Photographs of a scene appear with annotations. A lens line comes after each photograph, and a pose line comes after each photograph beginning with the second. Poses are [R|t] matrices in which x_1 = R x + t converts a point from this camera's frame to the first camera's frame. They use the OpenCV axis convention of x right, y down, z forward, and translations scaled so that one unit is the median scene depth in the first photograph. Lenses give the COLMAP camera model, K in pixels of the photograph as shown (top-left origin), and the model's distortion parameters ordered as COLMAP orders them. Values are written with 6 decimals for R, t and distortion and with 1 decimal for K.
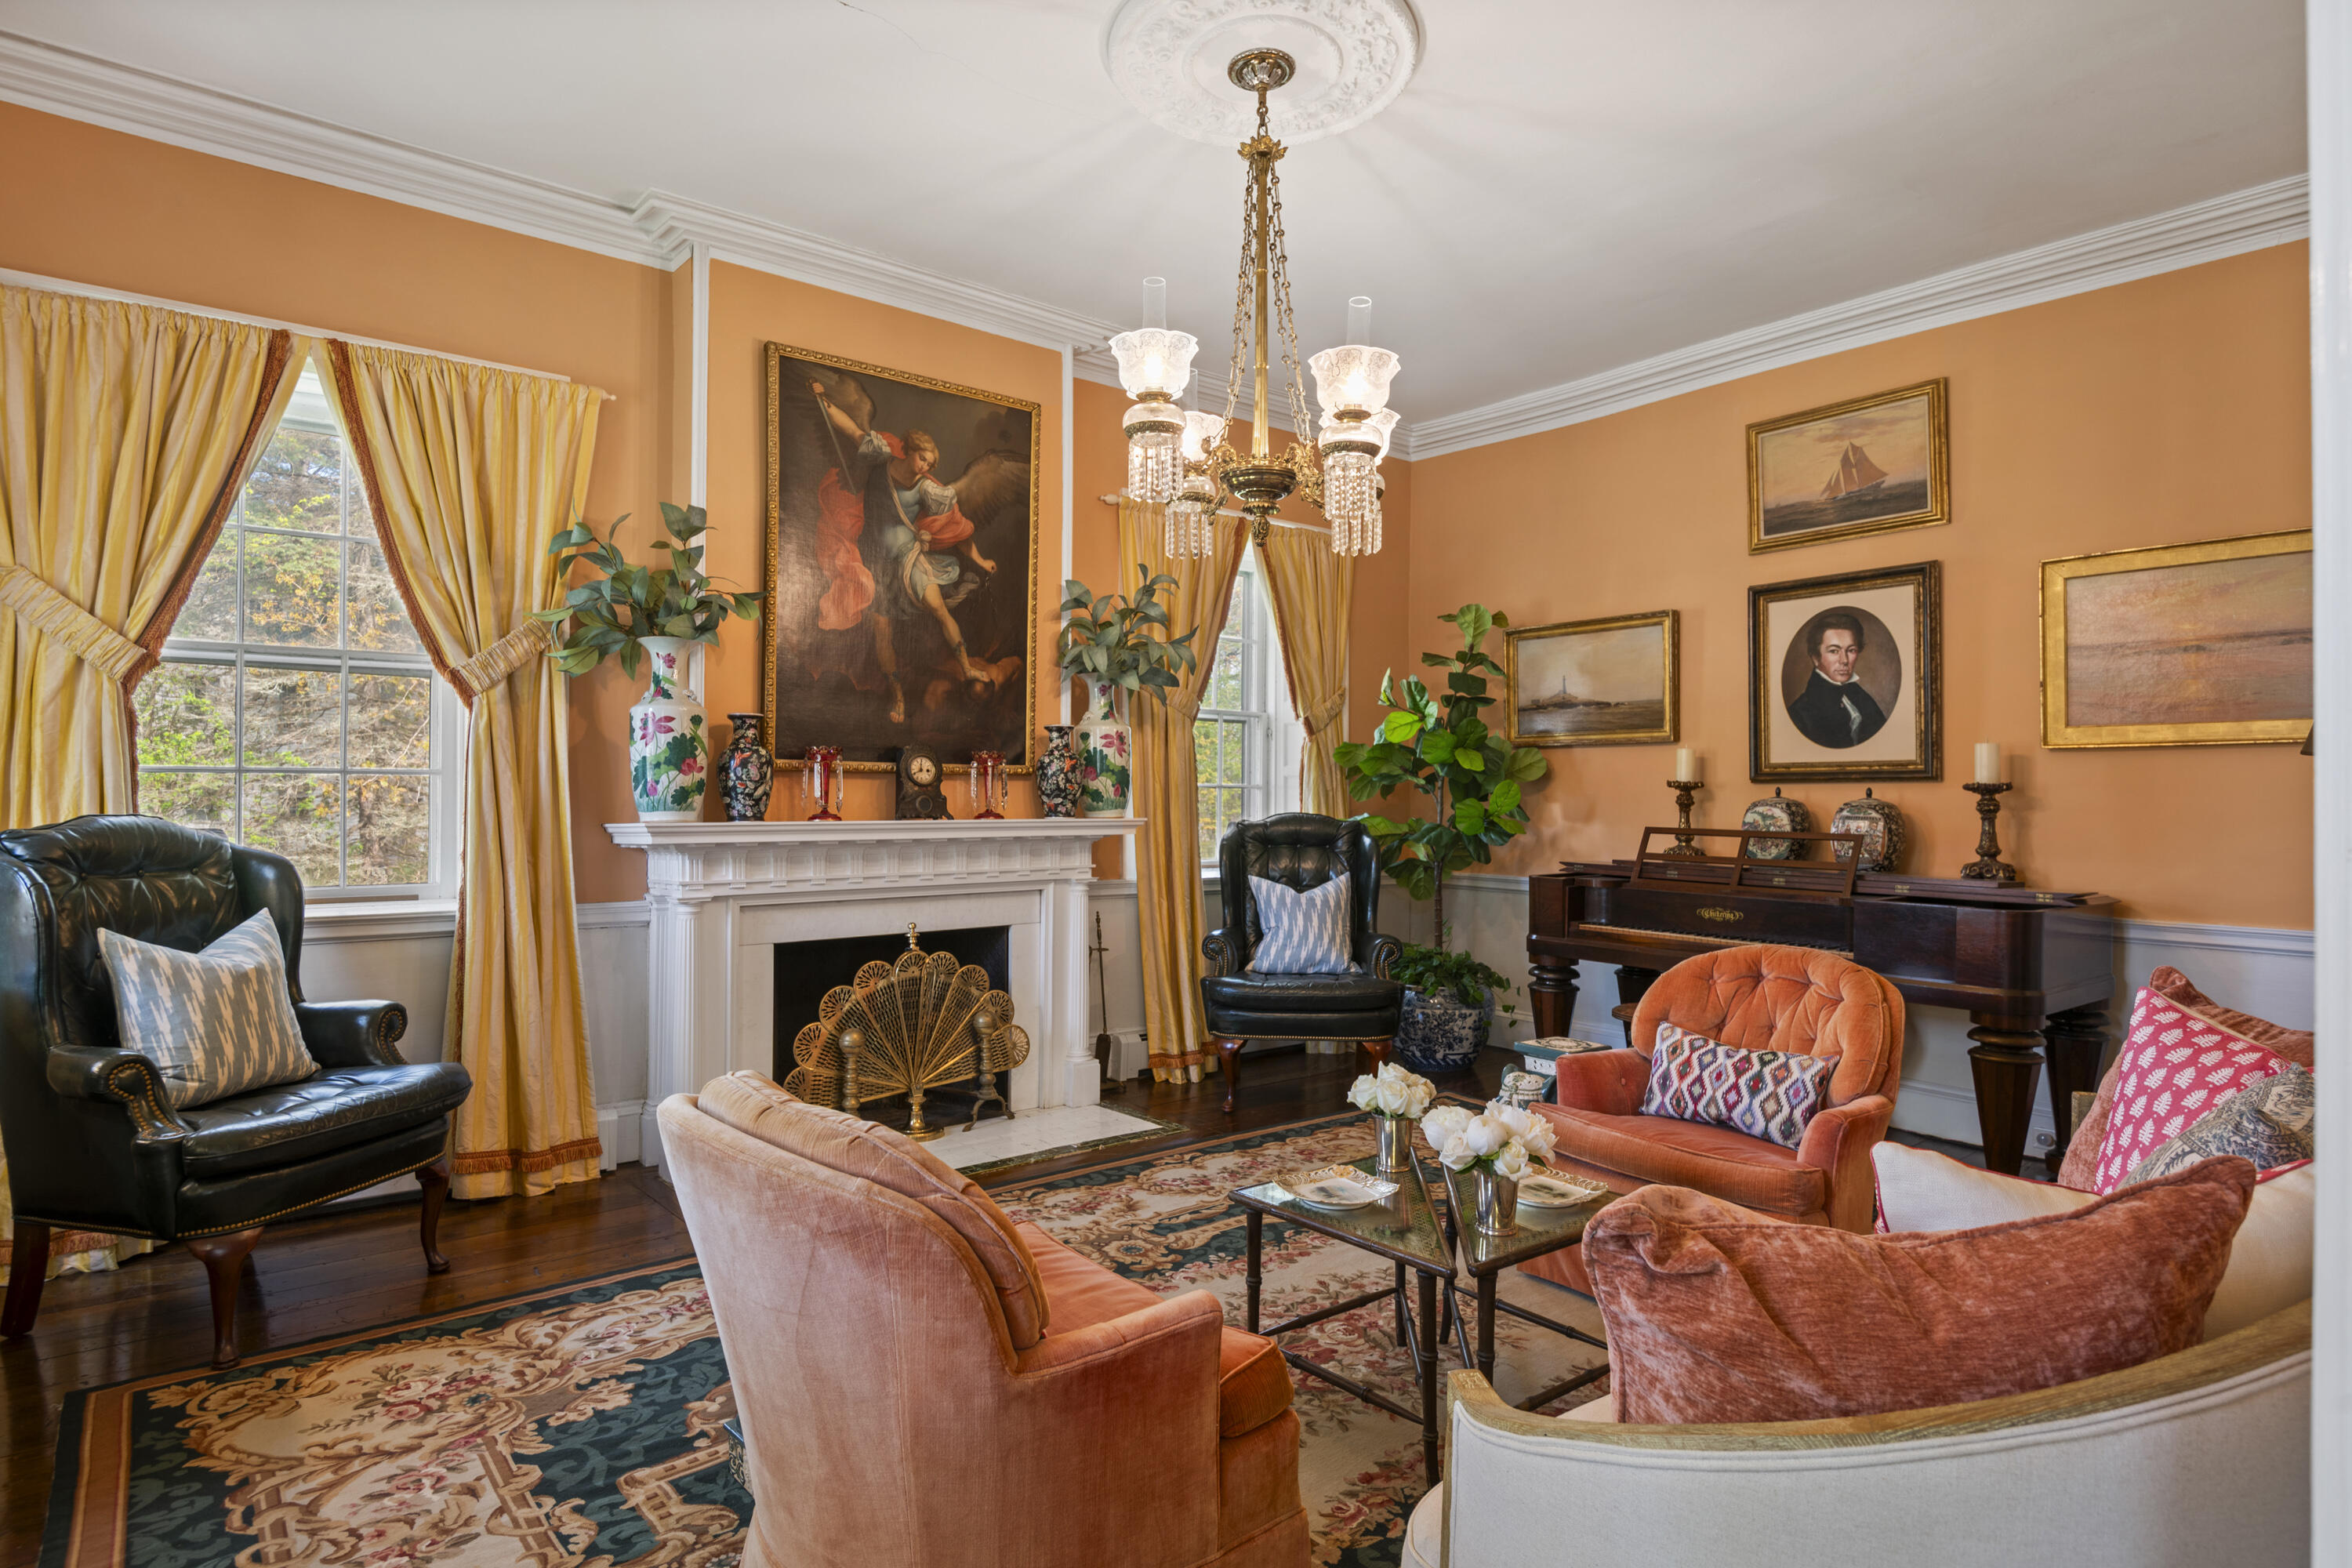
lens RADIAL K [[1278.4, 0, 1179.3], [0, 1278.4, 785.5], [0, 0, 1]] dist [-0.004547, -0.001337]
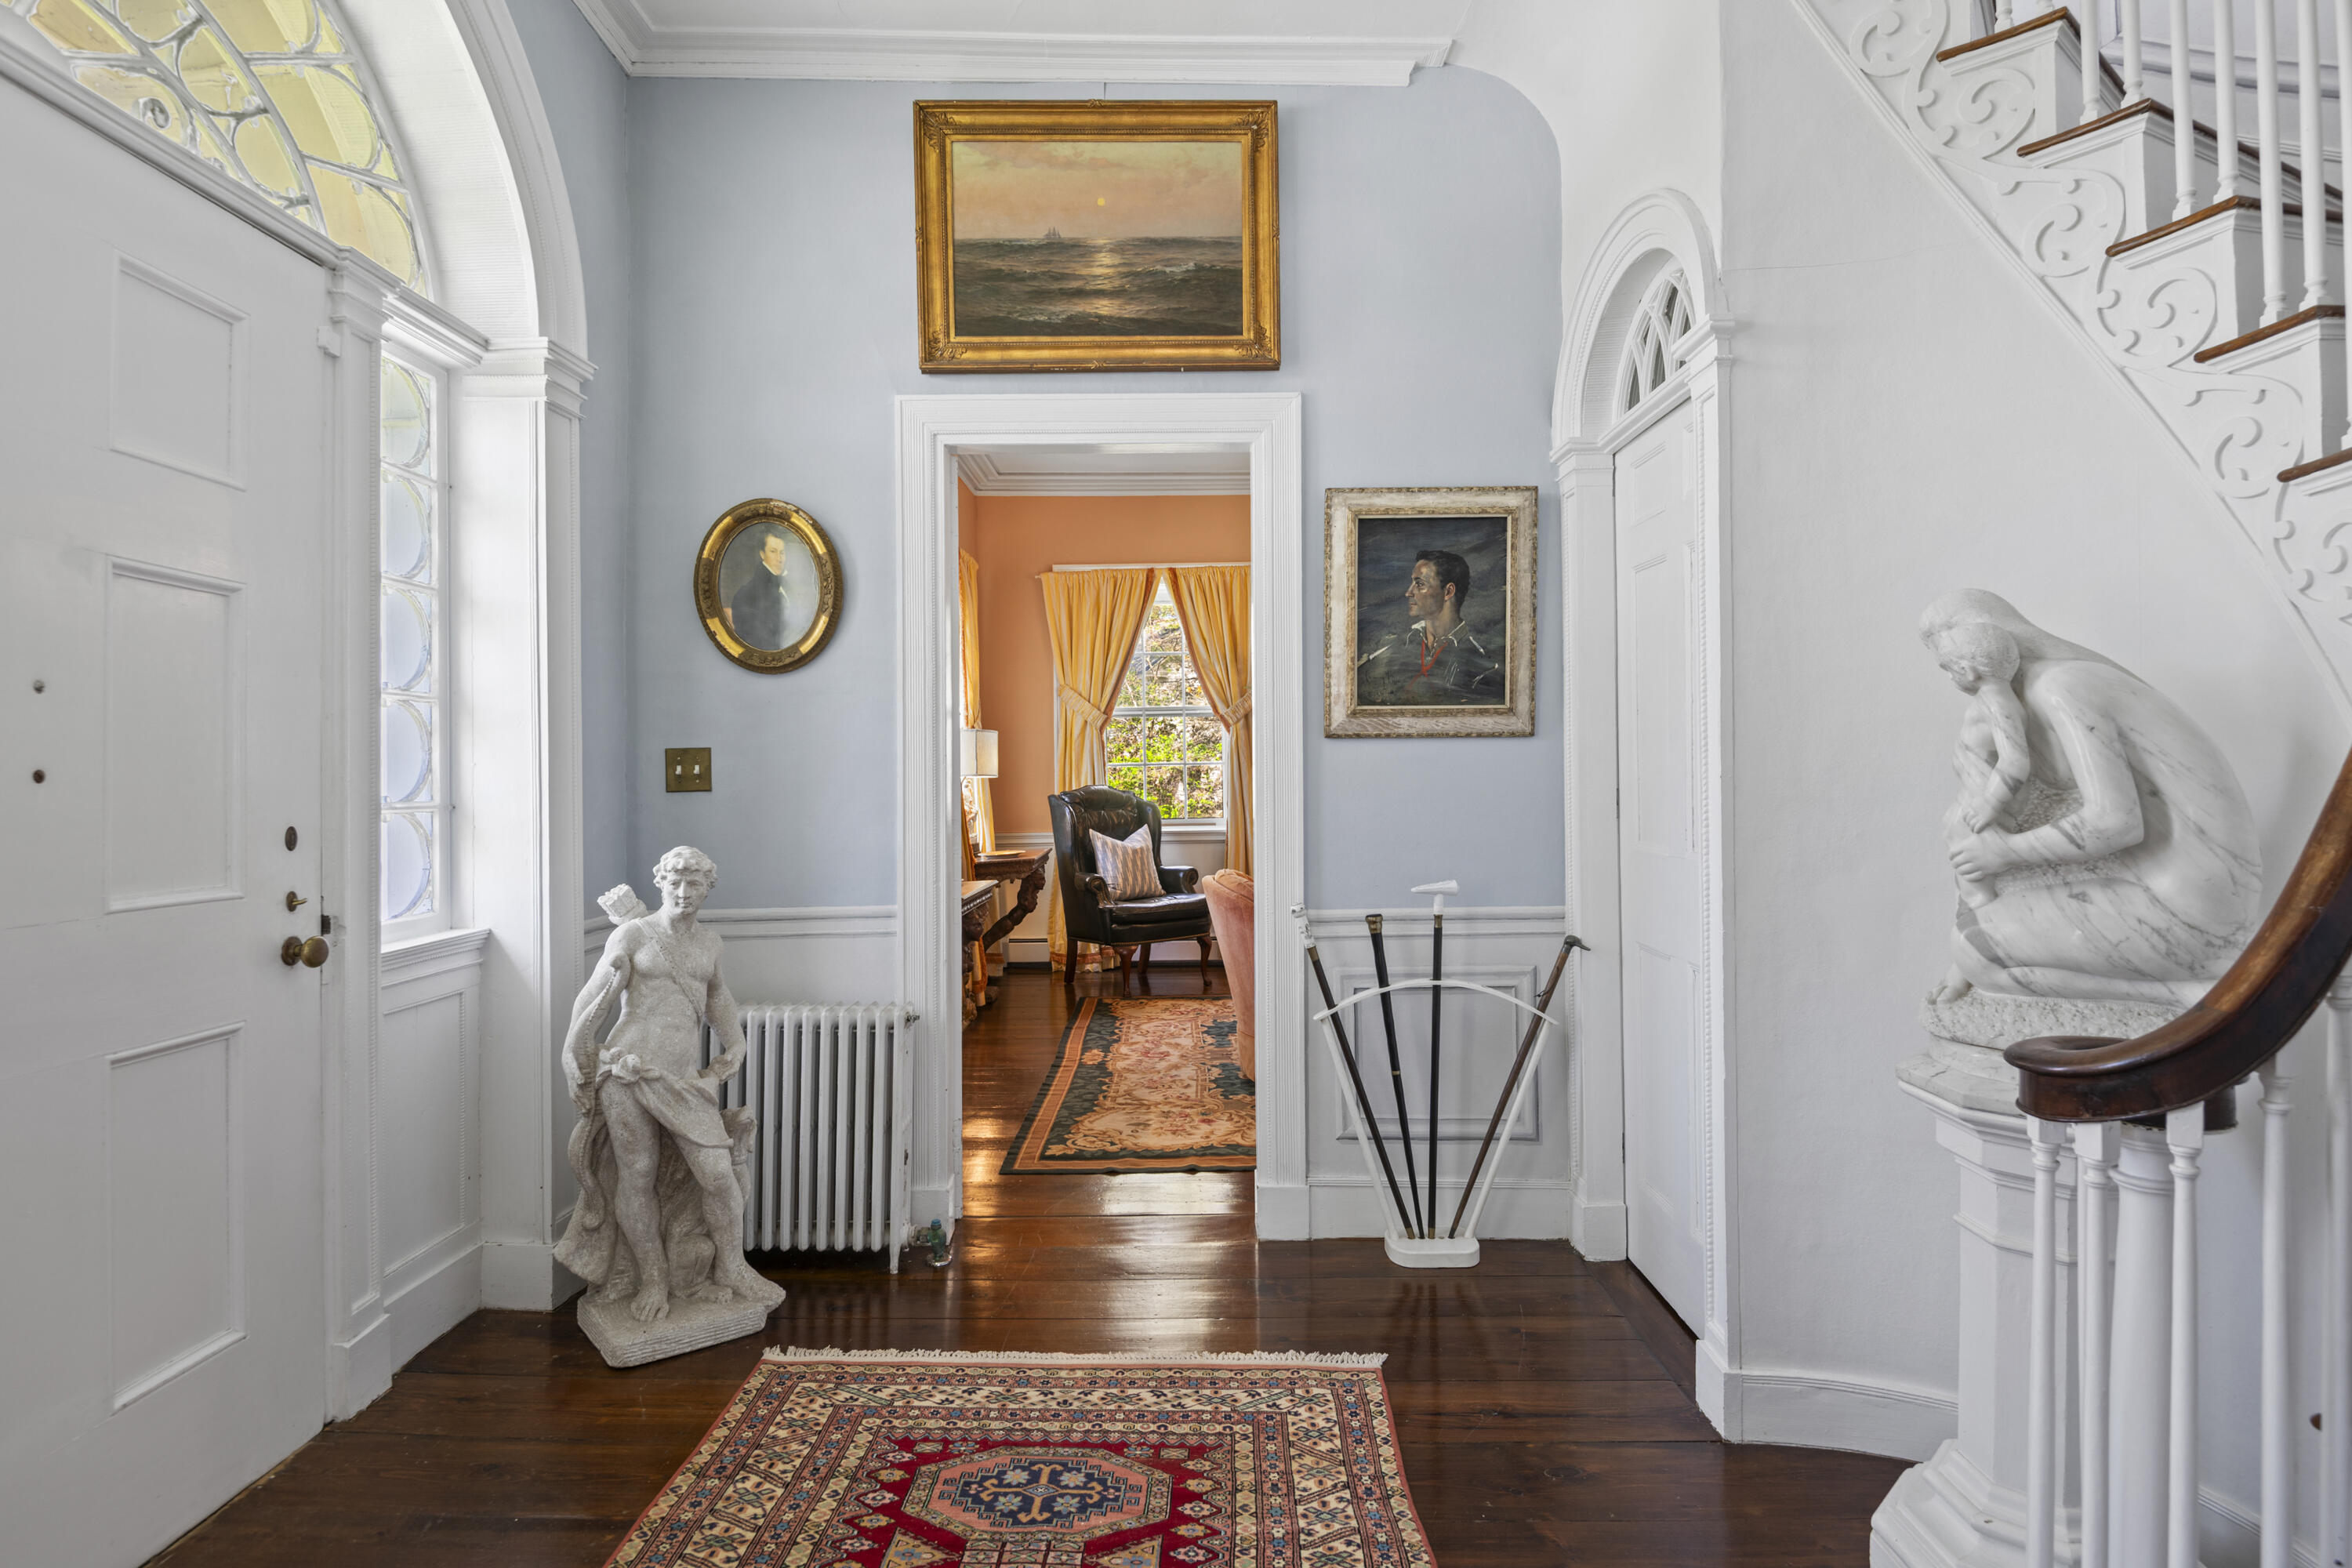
lens RADIAL K [[1229.1, 0, 1175.2], [0, 1229.1, 780.8], [0, 0, 1]] dist [0.000358, 0.000002]
pose [[0.772585, -0.010763, -0.634820, 0.775626], [0.023764, 0.999646, 0.011972, -0.009457], [0.634466, -0.024335, 0.772568, -0.725571]]
